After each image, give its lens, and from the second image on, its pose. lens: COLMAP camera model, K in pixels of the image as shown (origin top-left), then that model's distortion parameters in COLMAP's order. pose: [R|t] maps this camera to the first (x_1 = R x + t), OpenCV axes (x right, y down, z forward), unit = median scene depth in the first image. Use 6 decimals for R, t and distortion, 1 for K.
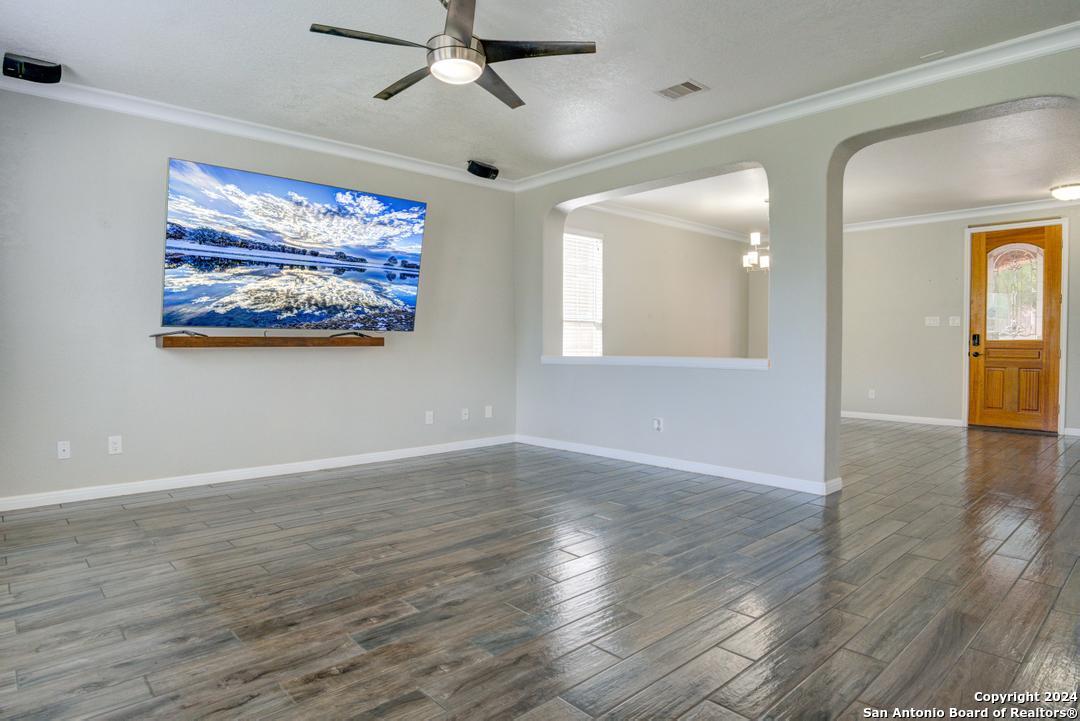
lens RADIAL K [[615.1, 0, 502.0], [0, 615.1, 345.1], [0, 0, 1]] dist [-0.041695, 0.008034]
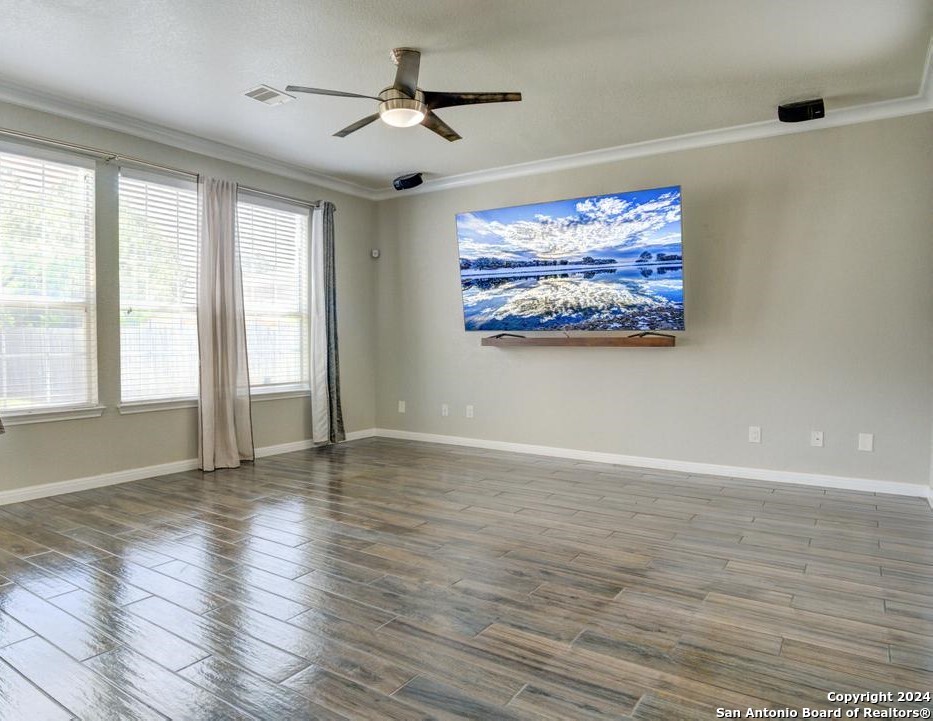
lens RADIAL K [[619.8, 0, 440.4], [0, 619.8, 346.5], [0, 0, 1]] dist [-0.043514, 0.004394]
pose [[0.260728, 0.010003, -0.965360, 0.730339], [-0.000951, 0.999948, 0.010104, -0.007704], [0.965412, -0.001716, 0.260724, 0.490653]]
